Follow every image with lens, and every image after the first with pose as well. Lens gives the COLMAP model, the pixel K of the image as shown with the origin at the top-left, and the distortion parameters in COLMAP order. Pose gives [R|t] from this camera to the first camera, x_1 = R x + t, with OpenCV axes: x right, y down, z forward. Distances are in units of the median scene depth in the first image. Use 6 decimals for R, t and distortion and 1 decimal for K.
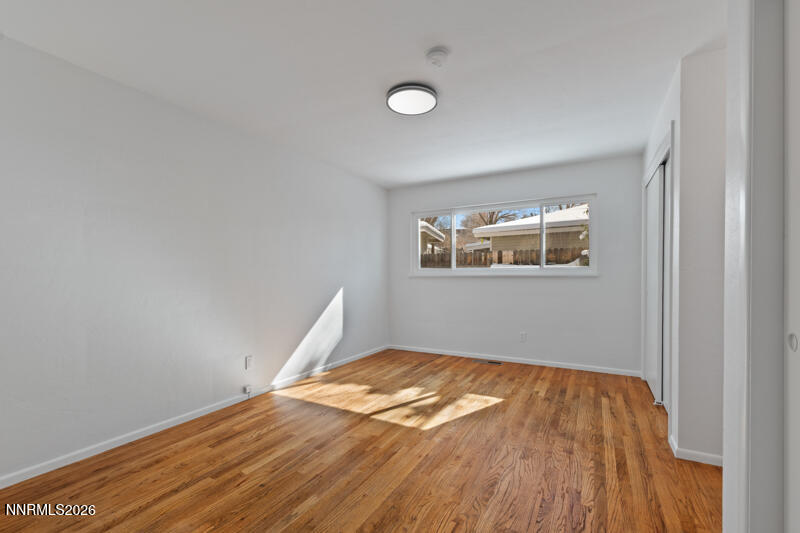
lens RADIAL K [[353.5, 0, 399.4], [0, 353.5, 271.4], [0, 0, 1]] dist [0.008081, -0.000099]
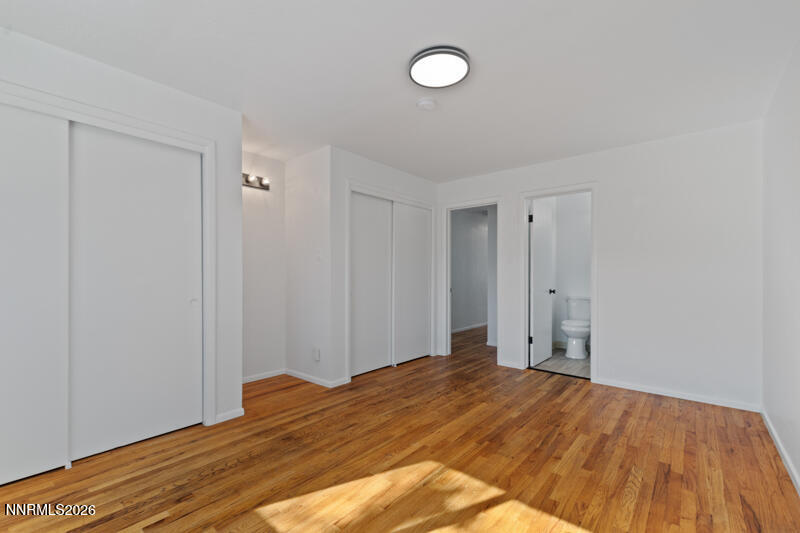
lens RADIAL K [[353.5, 0, 399.9], [0, 353.5, 271.6], [0, 0, 1]] dist [0.008081, -0.000099]
pose [[-0.981244, 0.003797, 0.192732, -0.037621], [0.000566, 0.999858, -0.016819, 0.014004], [-0.192768, -0.016395, -0.981107, 1.939177]]
